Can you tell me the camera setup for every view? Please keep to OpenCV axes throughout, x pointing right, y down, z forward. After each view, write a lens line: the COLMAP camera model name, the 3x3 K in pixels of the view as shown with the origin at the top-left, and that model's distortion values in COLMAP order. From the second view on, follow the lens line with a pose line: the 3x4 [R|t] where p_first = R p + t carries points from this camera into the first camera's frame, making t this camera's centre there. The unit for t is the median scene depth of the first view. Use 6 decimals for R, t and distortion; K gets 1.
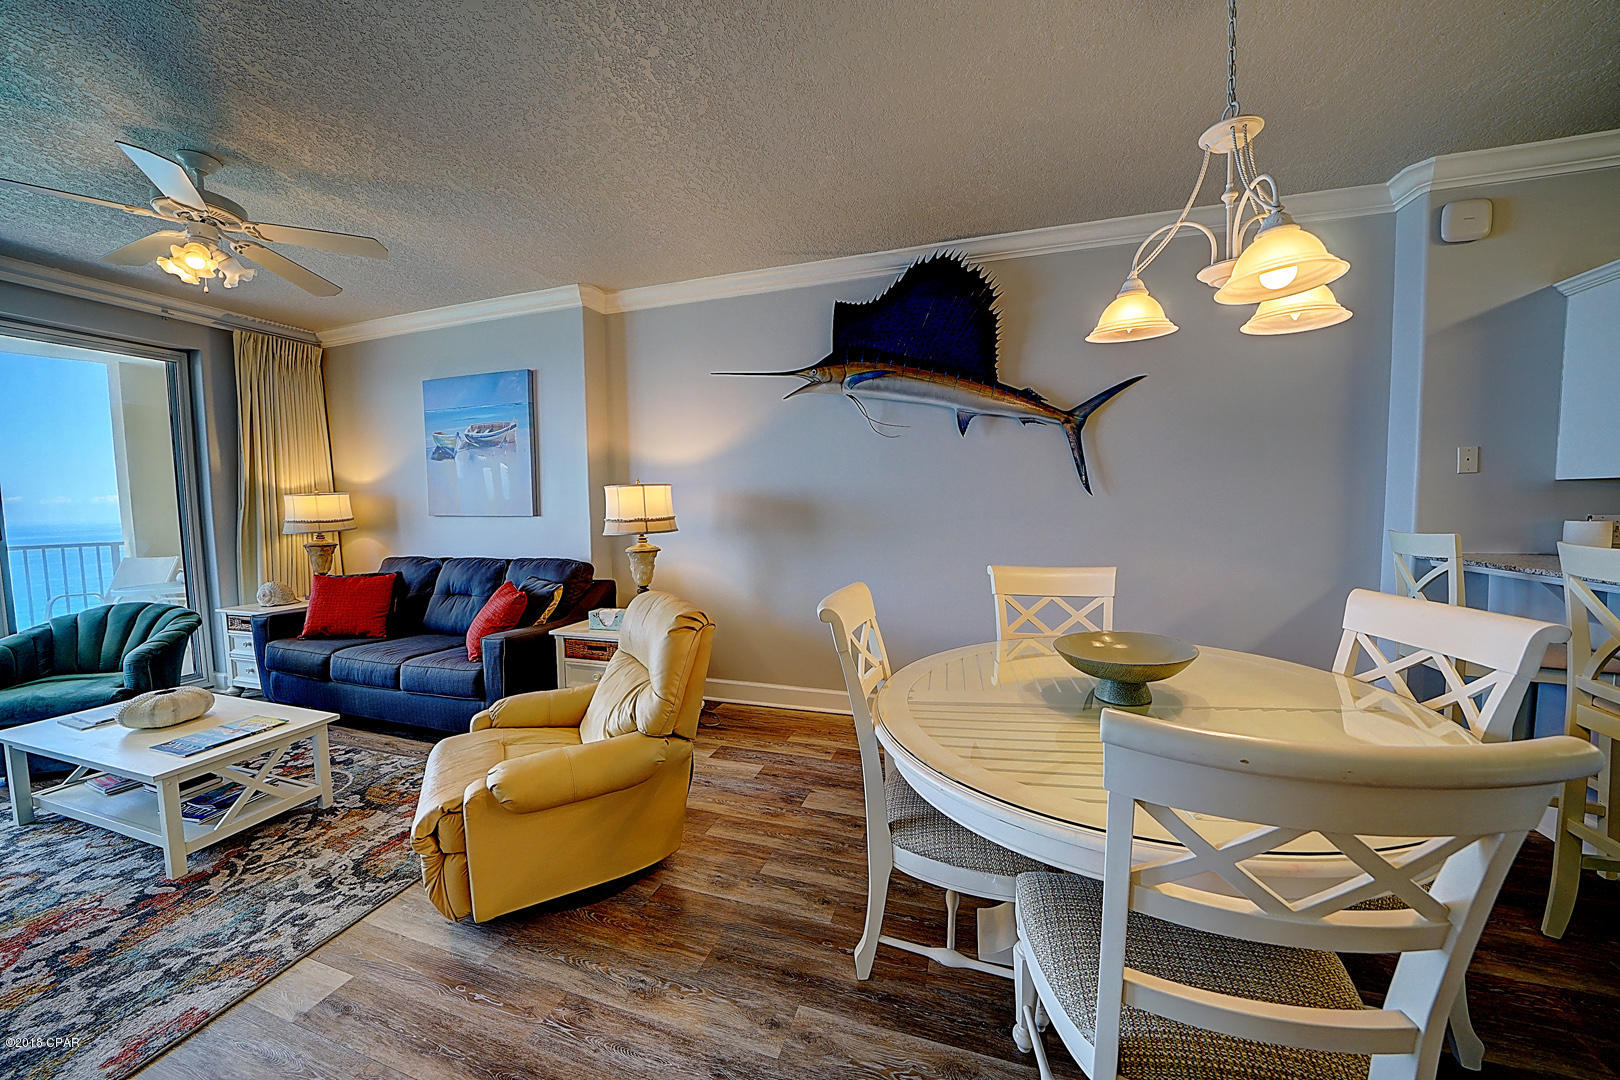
lens RADIAL K [[562.9, 0, 809.4], [0, 562.9, 538.2], [0, 0, 1]] dist [-0.027774, 0.004130]
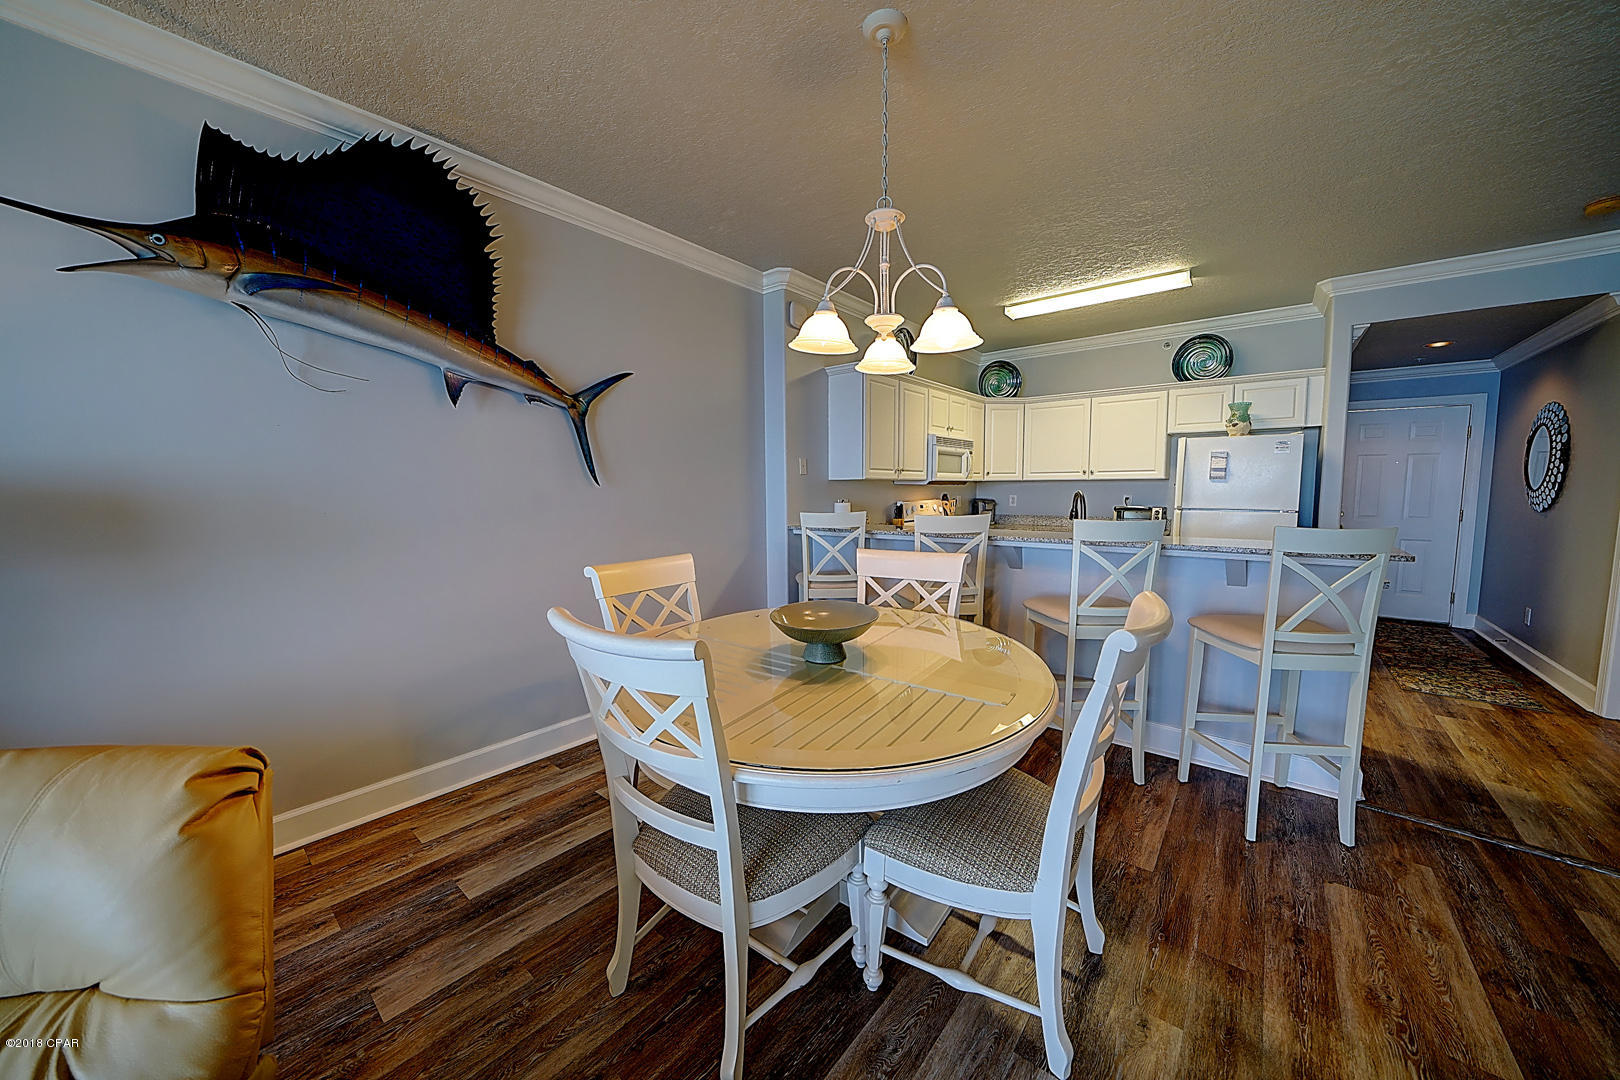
lens RADIAL K [[562.9, 0, 809.4], [0, 562.9, 538.2], [0, 0, 1]] dist [-0.027774, 0.004130]
pose [[0.363811, -0.072166, 0.928673, -0.261902], [0.059734, 0.996750, 0.054055, -0.015896], [-0.929556, 0.035808, 0.366939, 0.285438]]
